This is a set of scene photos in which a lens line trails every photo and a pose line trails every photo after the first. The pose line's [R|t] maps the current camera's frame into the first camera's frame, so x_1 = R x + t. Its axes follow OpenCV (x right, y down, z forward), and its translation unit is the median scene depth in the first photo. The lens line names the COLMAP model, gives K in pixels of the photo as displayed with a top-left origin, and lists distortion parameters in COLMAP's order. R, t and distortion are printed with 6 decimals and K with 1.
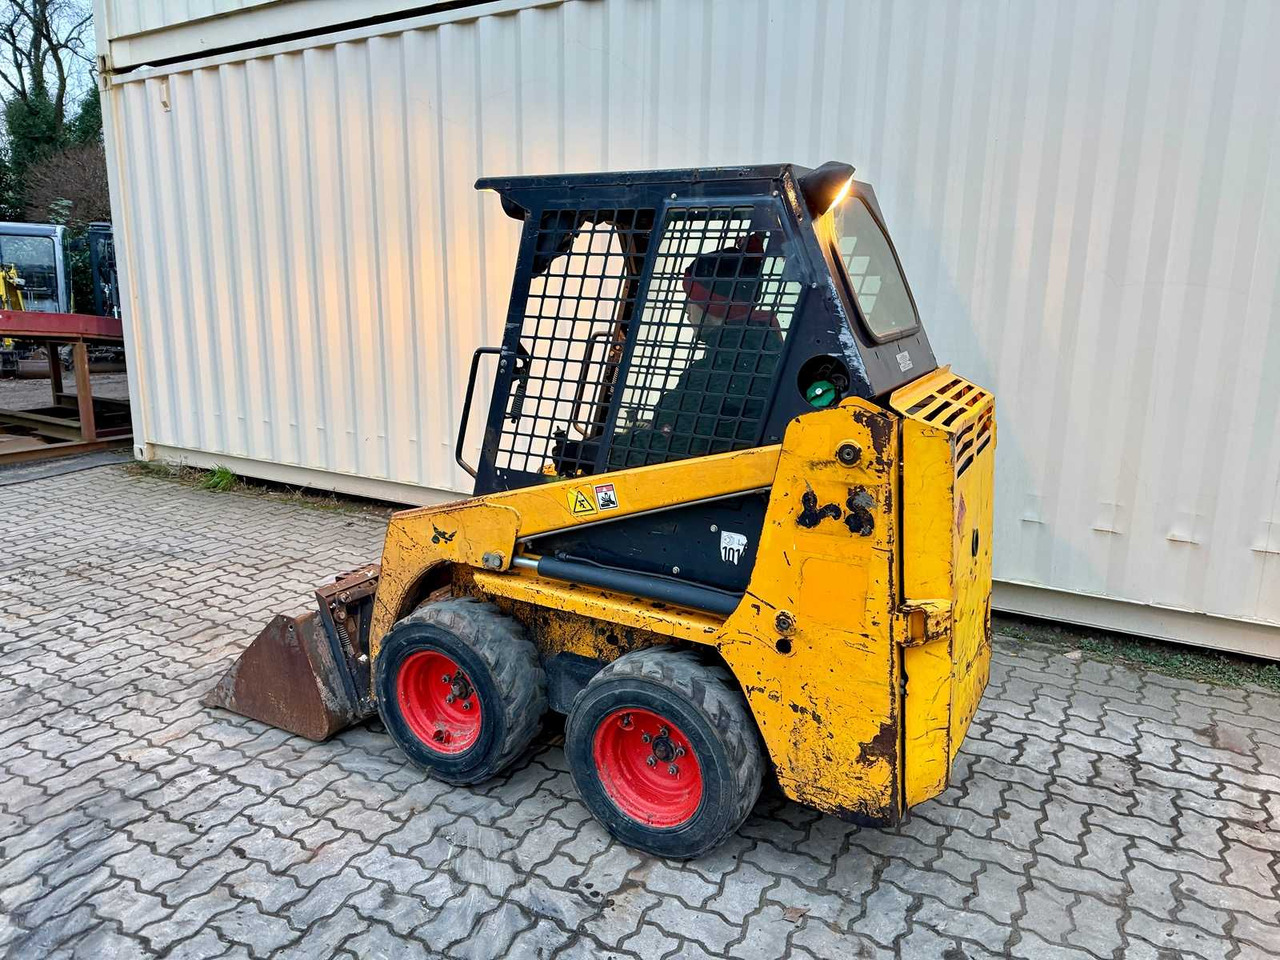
lens RADIAL K [[965.6, 0, 662.9], [0, 965.6, 483.7], [0, 0, 1]] dist [0.095307, -0.146691]
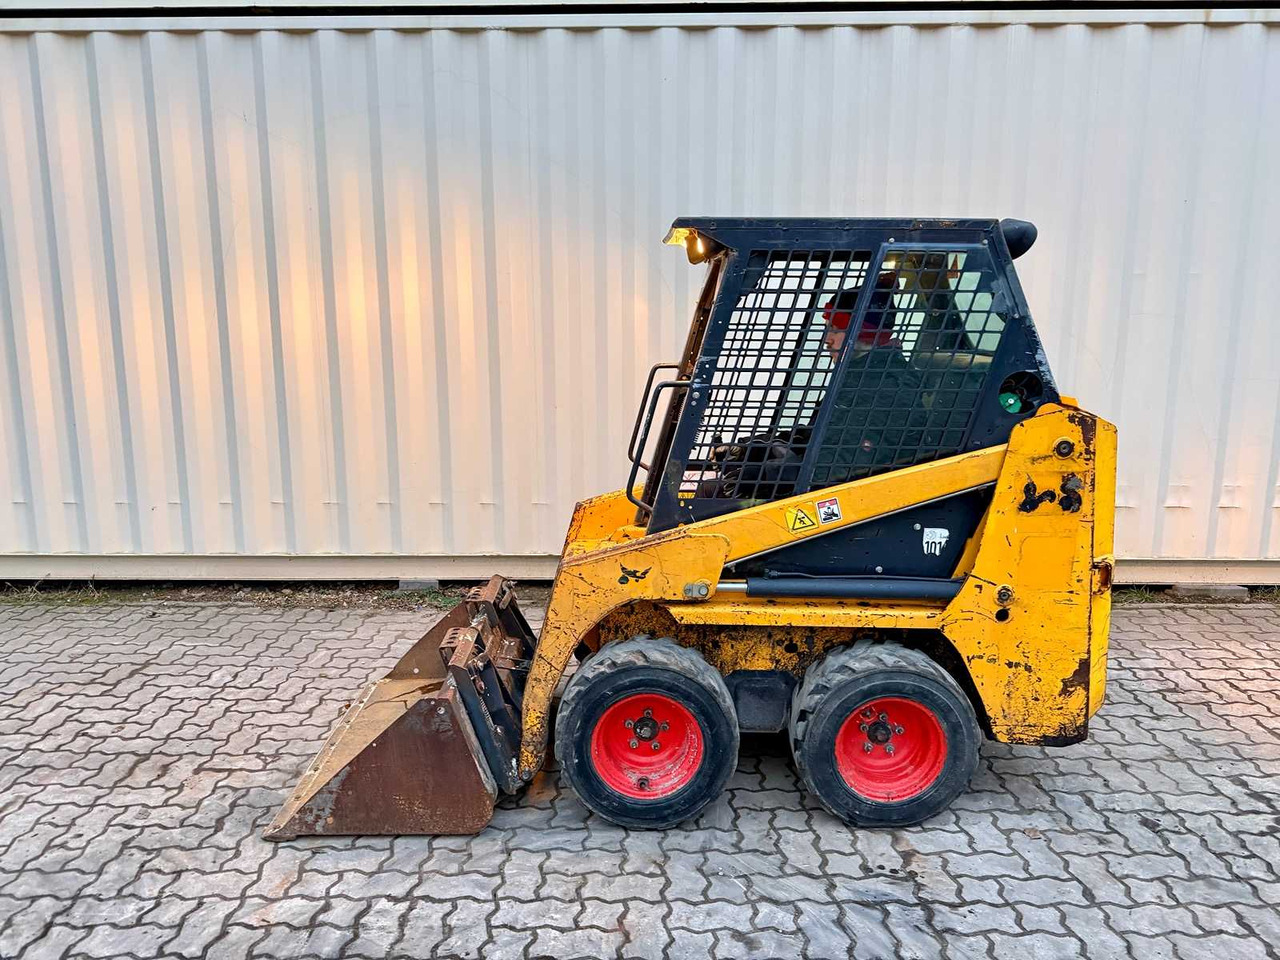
lens RADIAL K [[959.1, 0, 643.5], [0, 959.1, 474.1], [0, 0, 1]] dist [0.069671, -0.096228]
pose [[0.843325, -0.091026, 0.529638, -0.773211], [0.113789, 0.993450, -0.010443, -0.038391], [-0.525218, 0.069074, 0.848160, 0.182711]]
